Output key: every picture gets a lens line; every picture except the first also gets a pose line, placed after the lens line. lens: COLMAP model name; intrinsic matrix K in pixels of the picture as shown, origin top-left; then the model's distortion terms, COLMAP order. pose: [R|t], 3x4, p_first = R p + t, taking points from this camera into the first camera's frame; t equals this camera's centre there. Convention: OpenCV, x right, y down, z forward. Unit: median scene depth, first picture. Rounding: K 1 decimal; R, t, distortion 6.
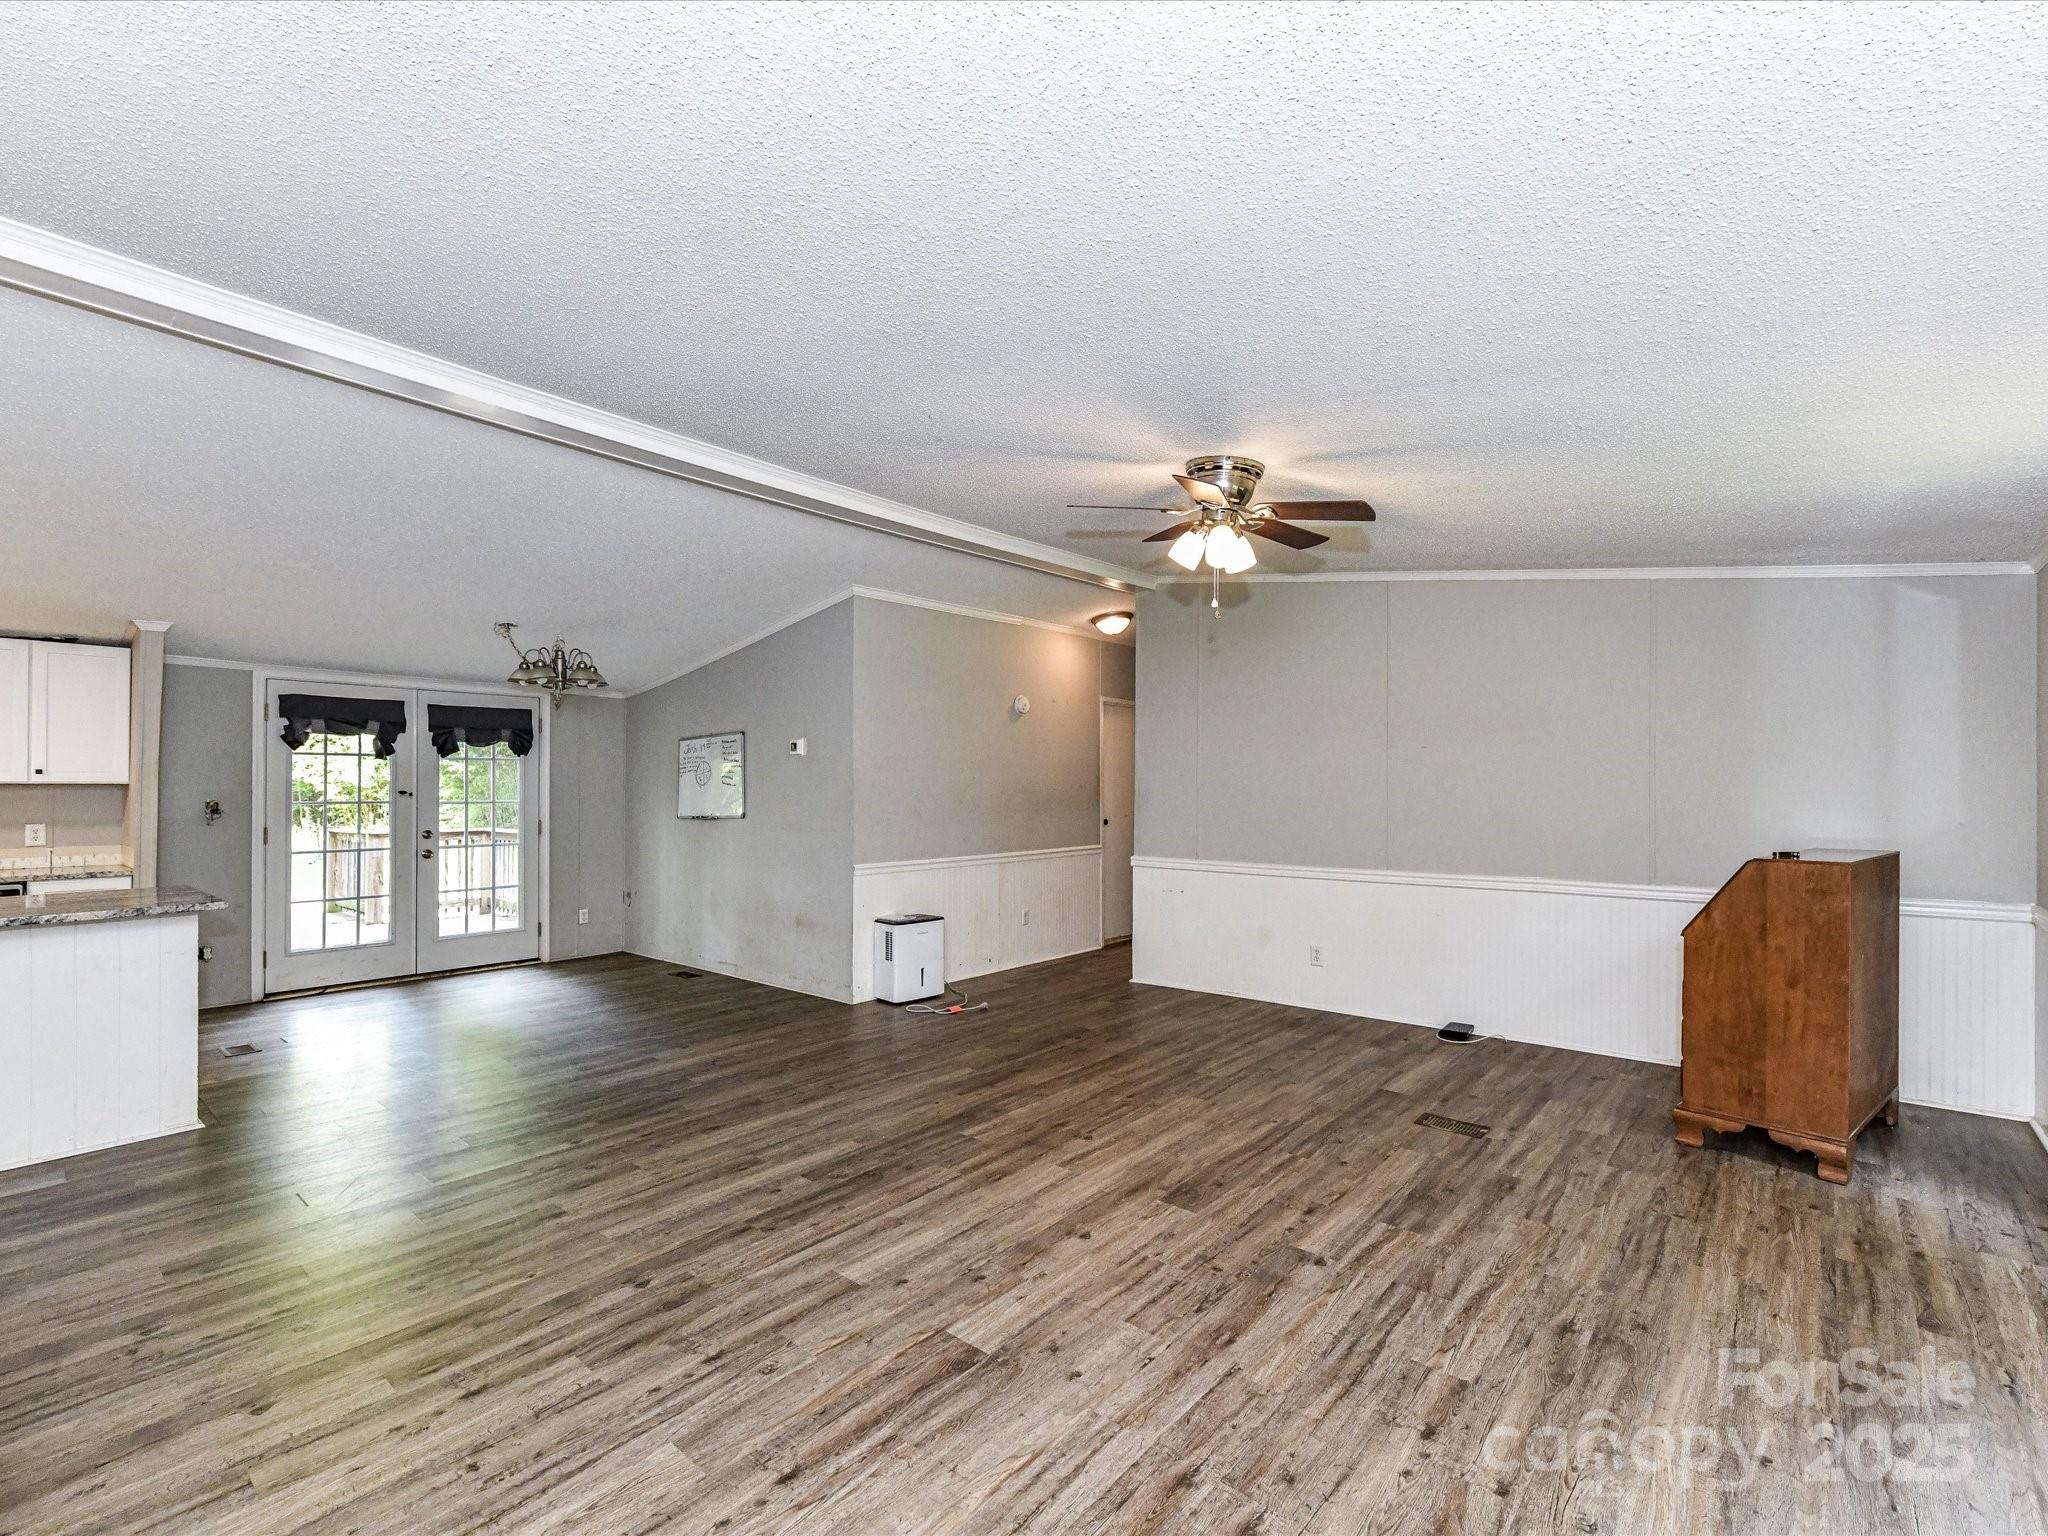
lens RADIAL K [[928.4, 0, 1073.9], [0, 928.4, 774.4], [0, 0, 1]] dist [0.003259, 0.000394]
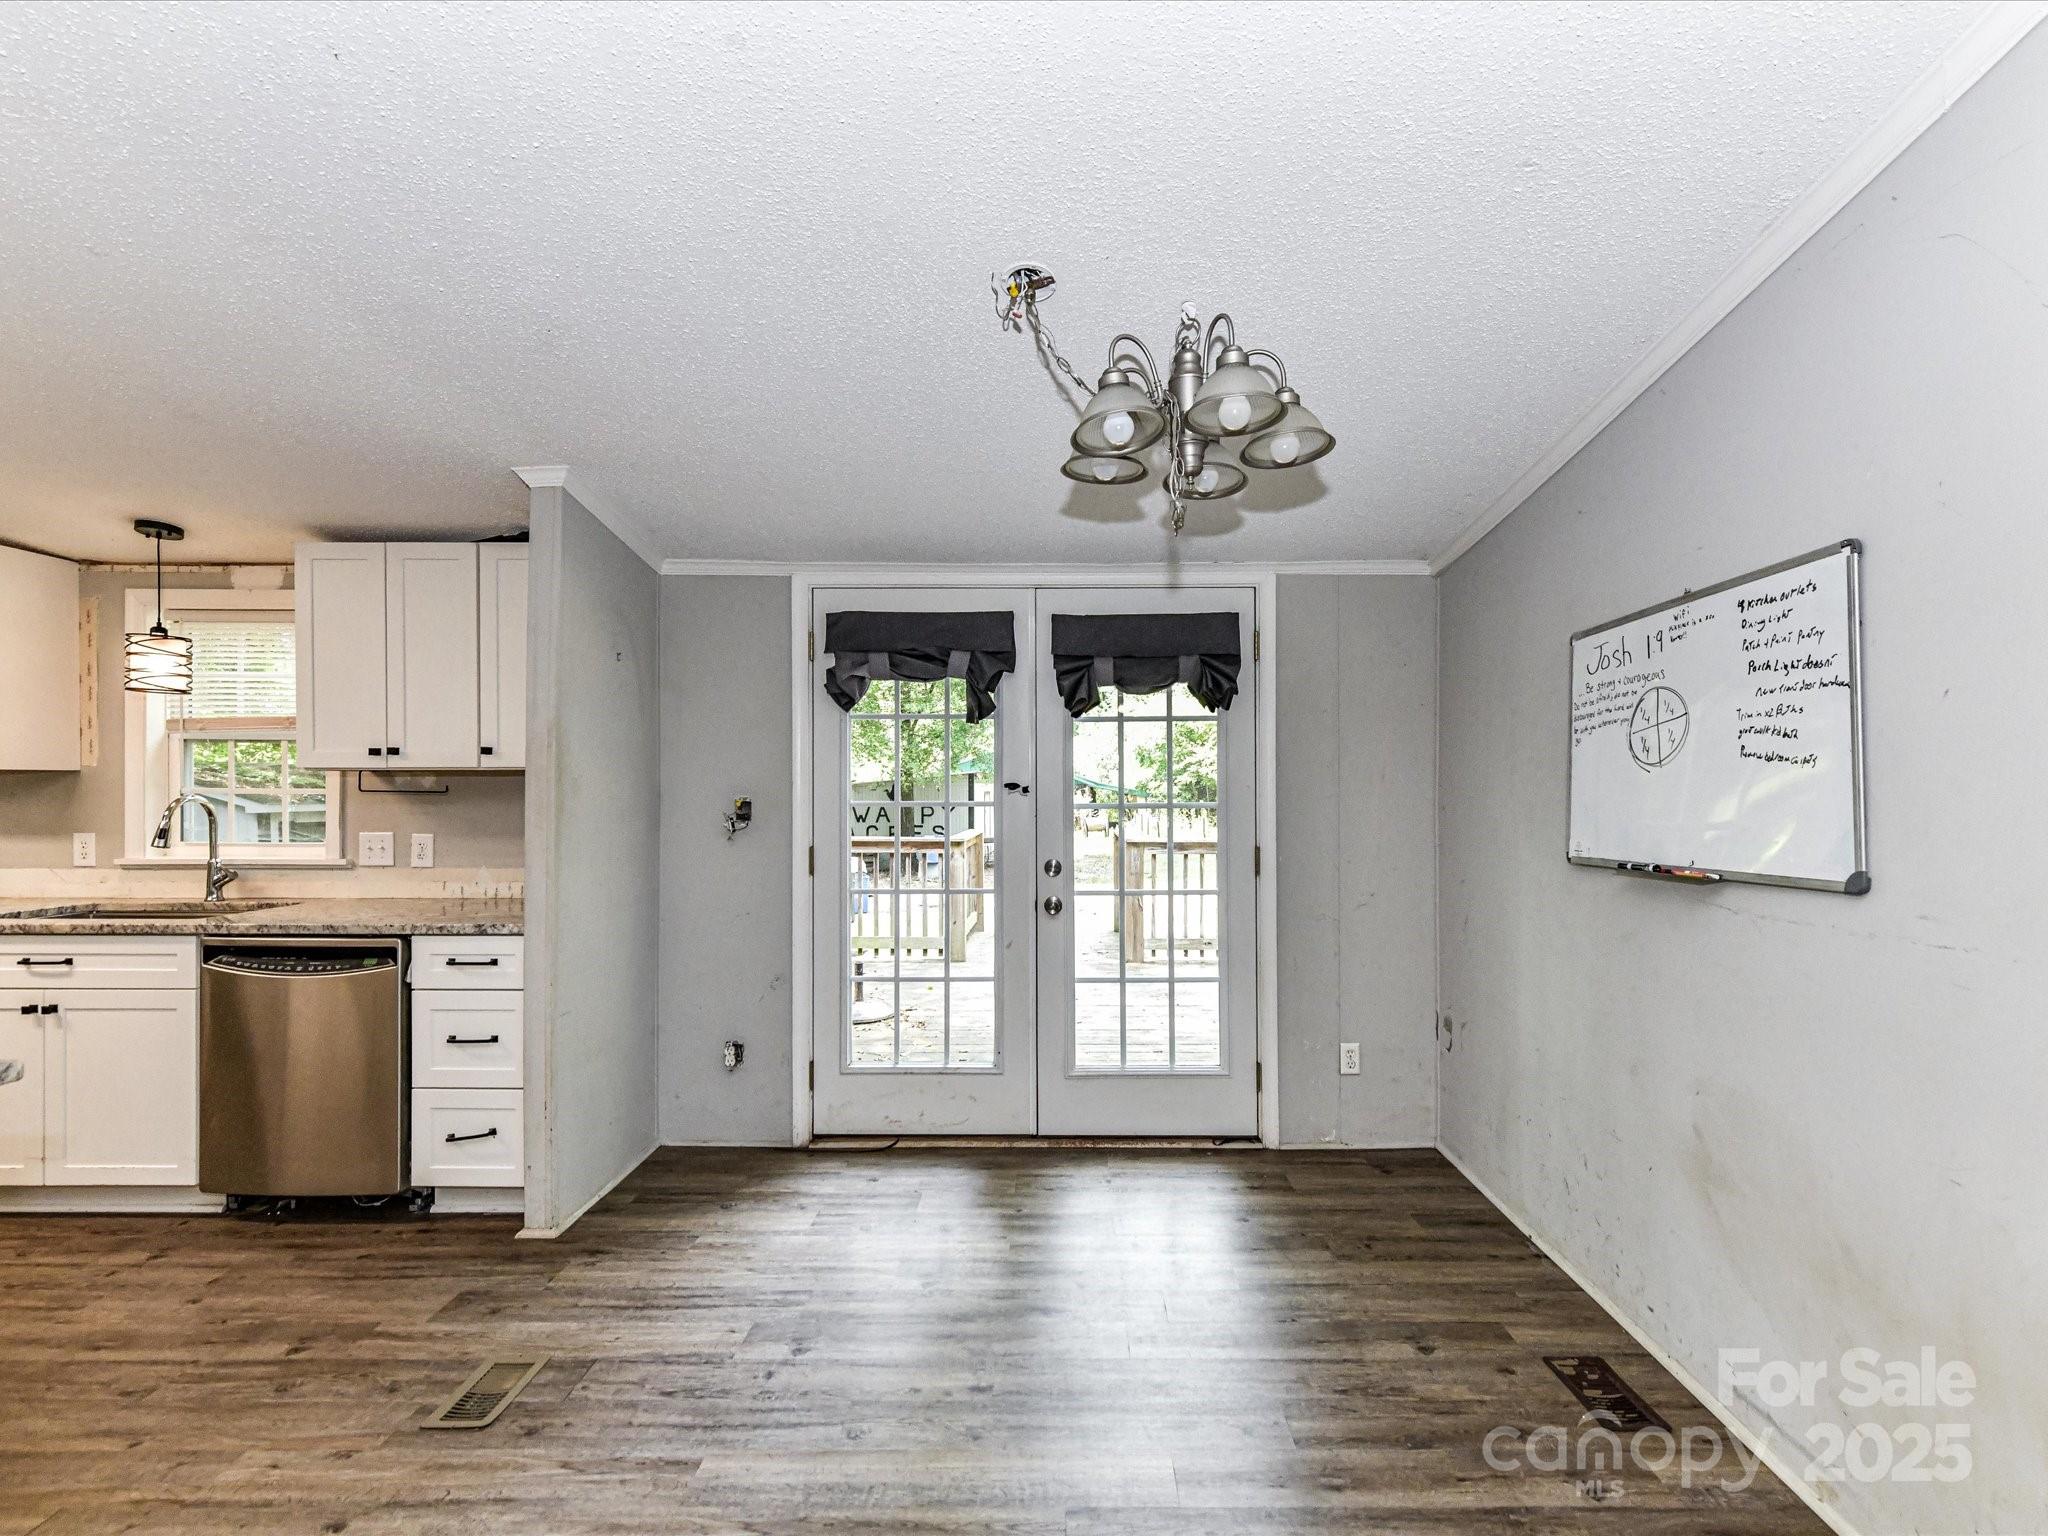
lens RADIAL K [[928.4, 0, 1029.2], [0, 928.4, 777.8], [0, 0, 1]] dist [0.003259, 0.000394]
pose [[0.612766, -0.006831, -0.790235, -0.307145], [0.011320, 0.999936, 0.000135, 0.014831], [0.790183, -0.009028, 0.612804, 0.700606]]
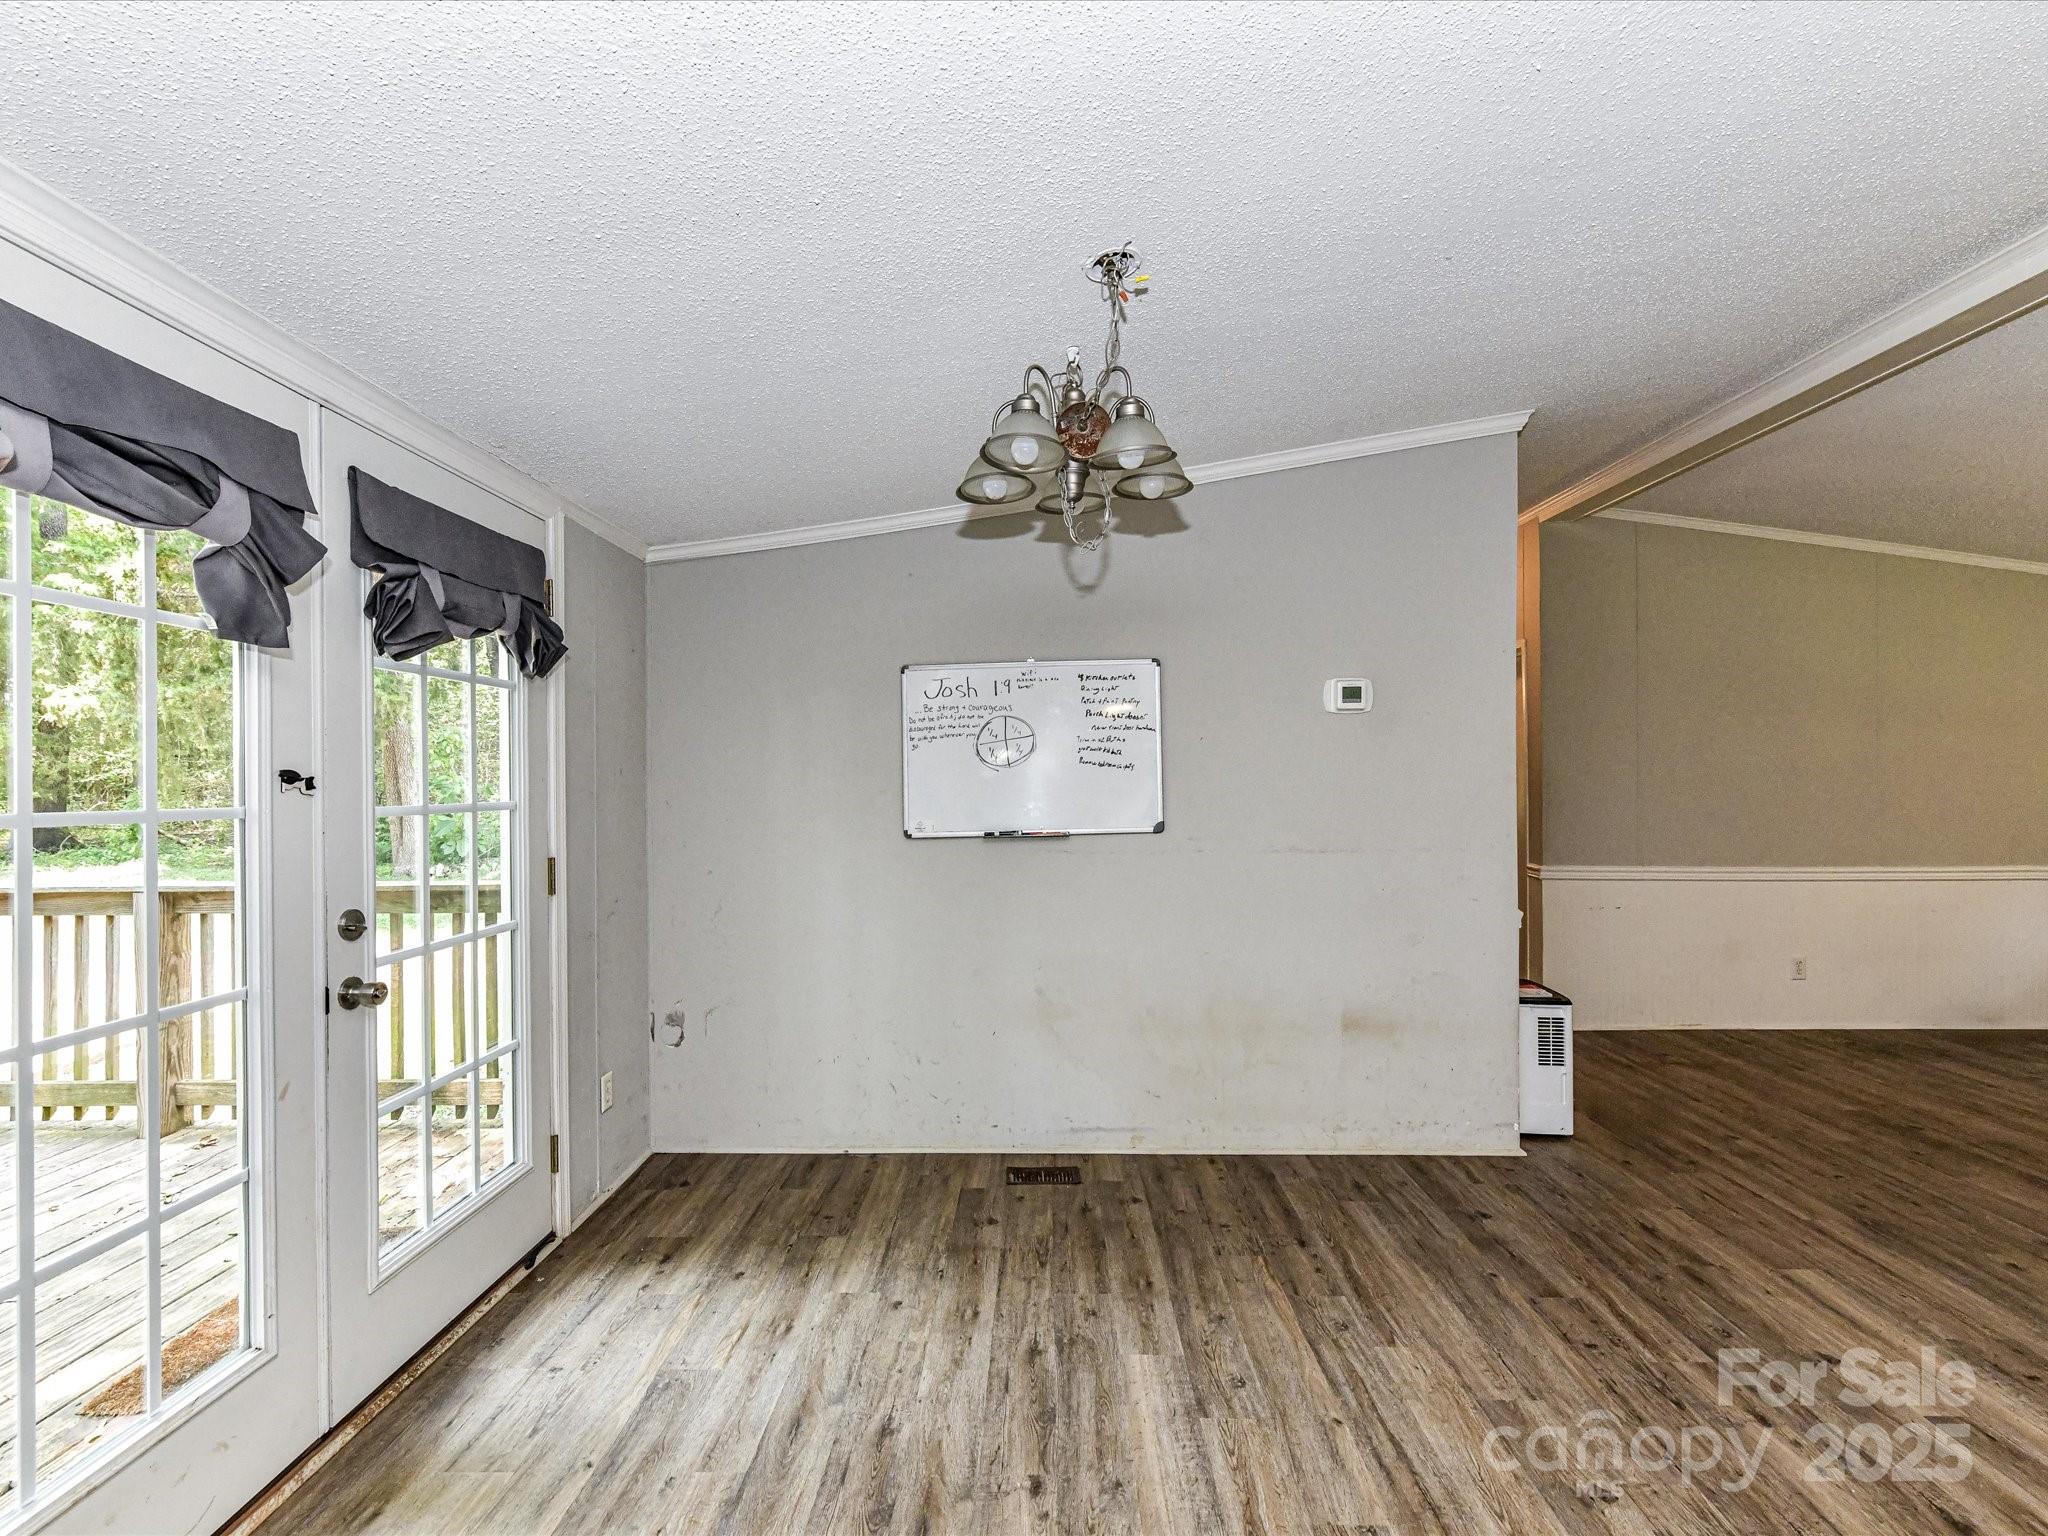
lens RADIAL K [[928.4, 0, 1052.4], [0, 928.4, 772.3], [0, 0, 1]] dist [0.003259, 0.000394]
pose [[0.779877, 0.008194, 0.625879, -0.733655], [-0.007537, 0.999965, -0.003700, 0.017734], [-0.625888, -0.001831, 0.779911, 0.667582]]
